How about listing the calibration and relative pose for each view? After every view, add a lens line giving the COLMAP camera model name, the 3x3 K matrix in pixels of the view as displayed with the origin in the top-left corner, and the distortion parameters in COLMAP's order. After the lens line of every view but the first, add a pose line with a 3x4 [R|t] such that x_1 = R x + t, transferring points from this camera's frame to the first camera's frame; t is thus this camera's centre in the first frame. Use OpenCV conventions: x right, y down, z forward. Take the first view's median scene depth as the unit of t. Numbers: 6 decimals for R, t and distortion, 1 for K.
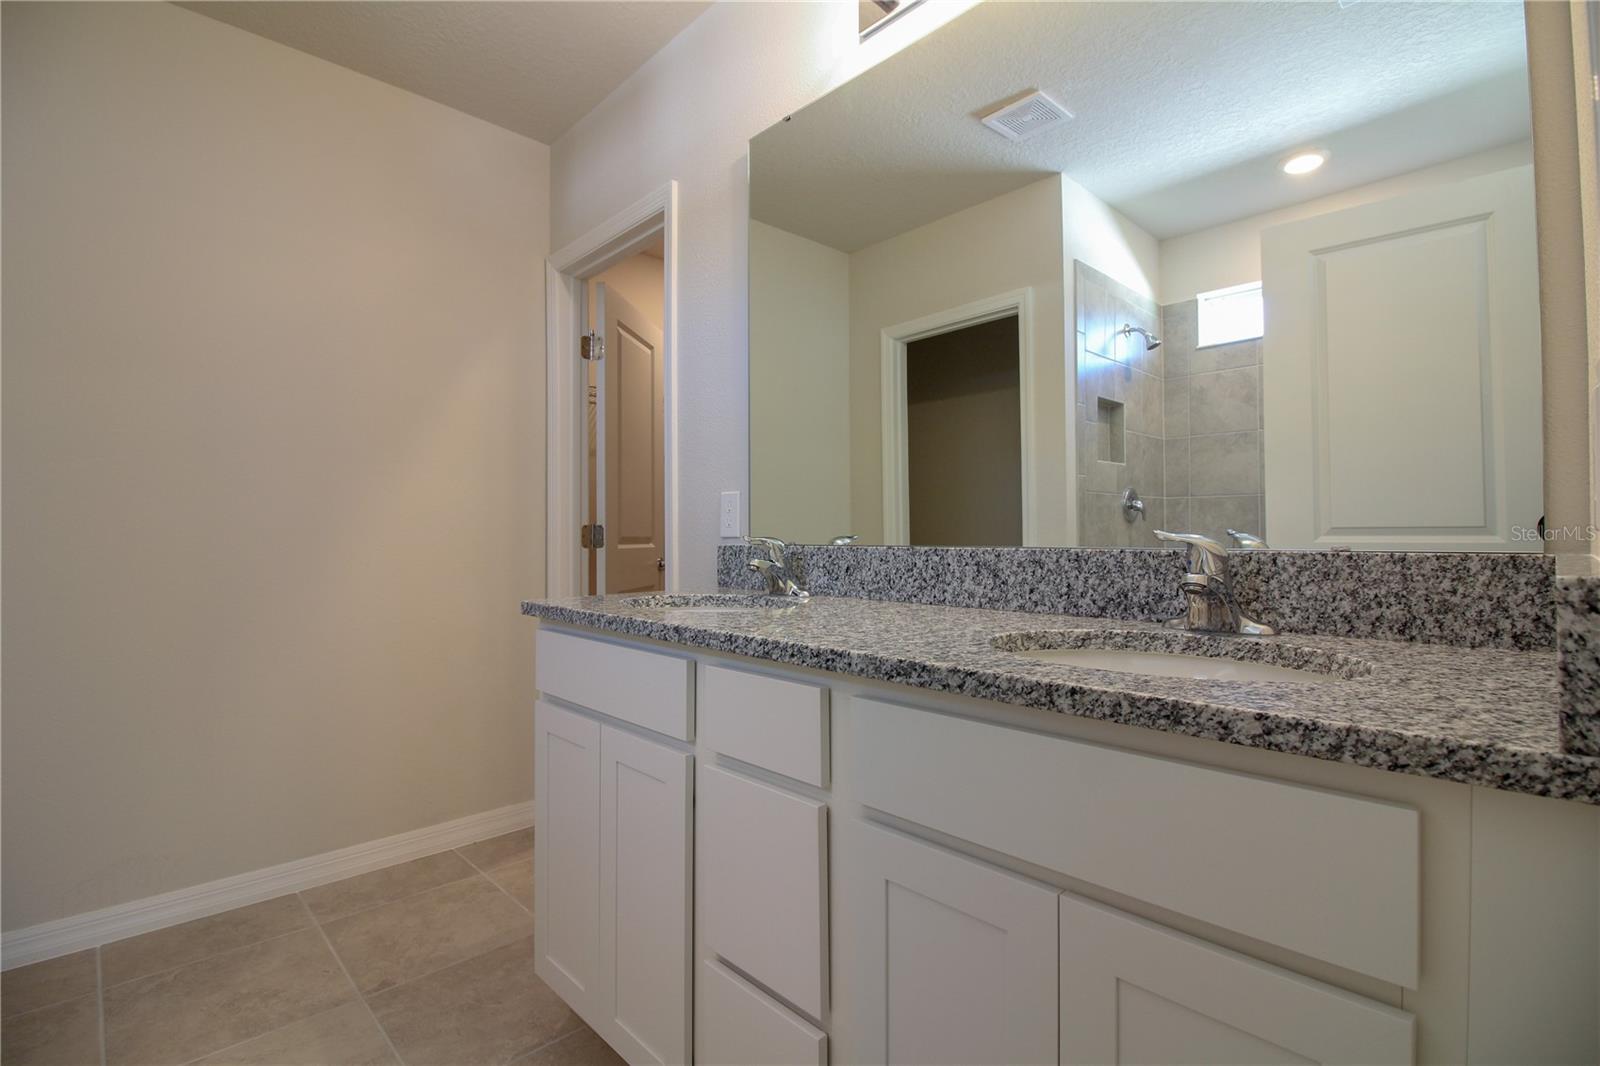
lens RADIAL K [[750.7, 0, 768.2], [0, 750.7, 525.7], [0, 0, 1]] dist [-0.012834, -0.006322]
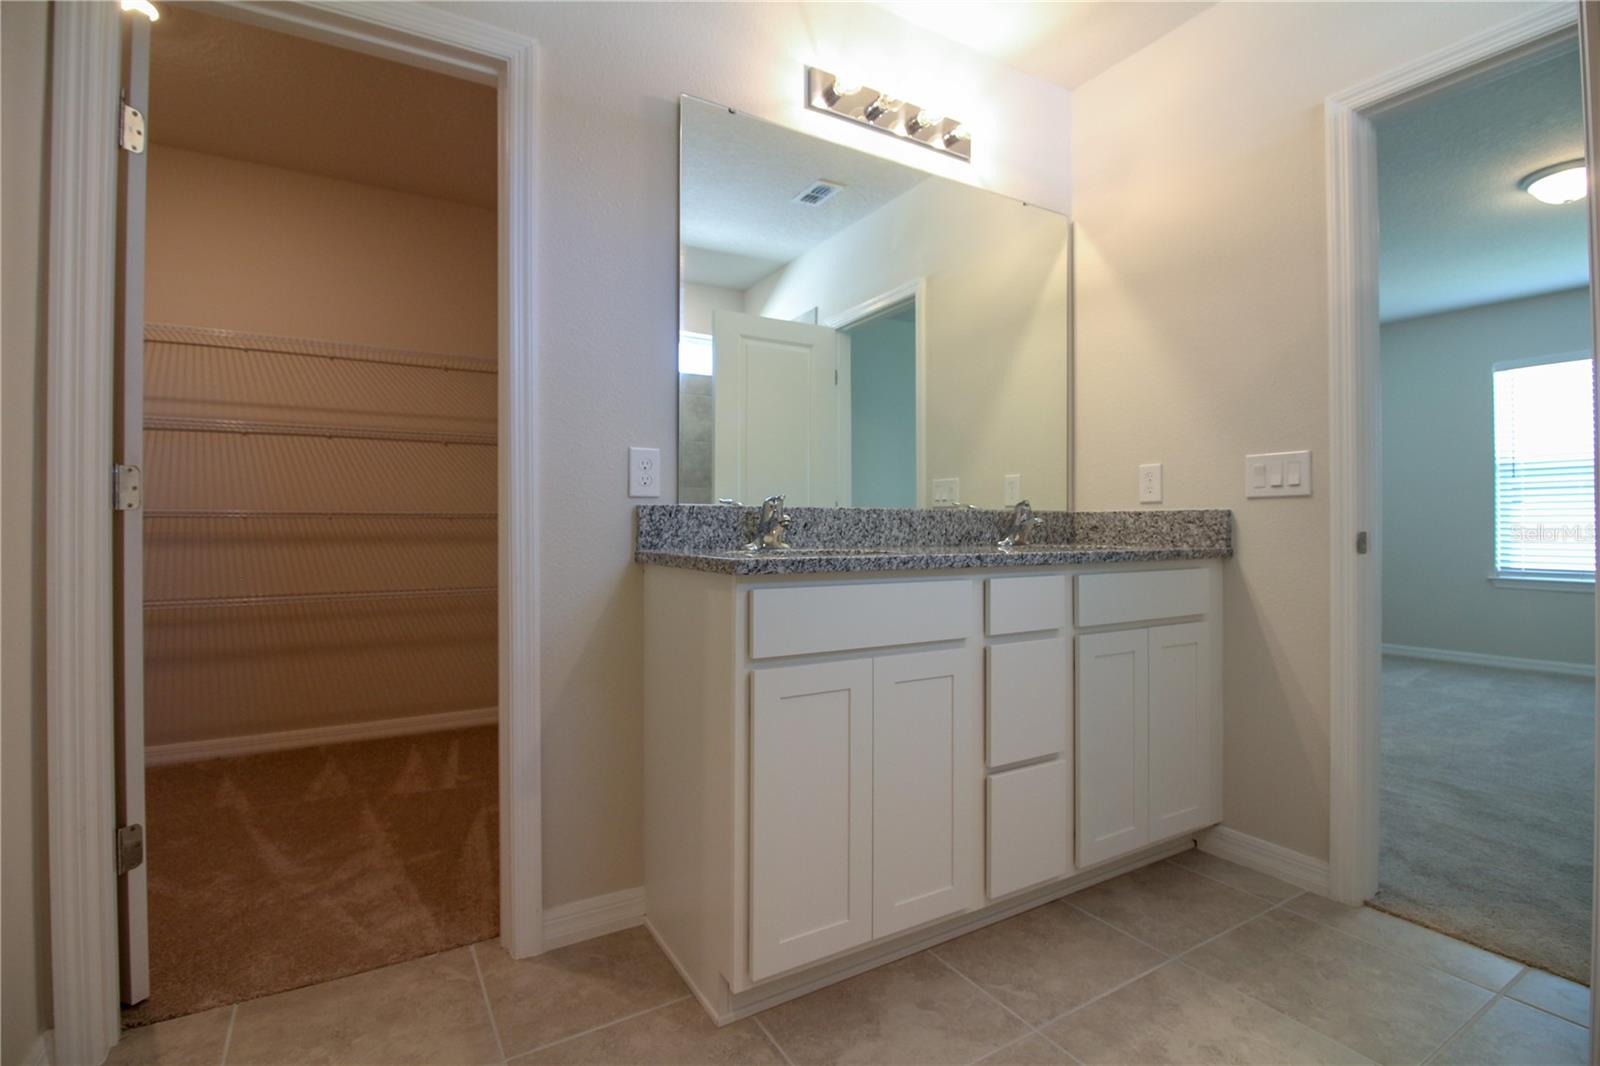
lens RADIAL K [[750.7, 0, 809.0], [0, 750.7, 526.4], [0, 0, 1]] dist [-0.012834, -0.006322]
pose [[0.197133, 0.006481, 0.980355, -1.309447], [-0.012856, 0.999909, -0.004025, 0.075280], [-0.980292, -0.011810, 0.197199, 0.868032]]
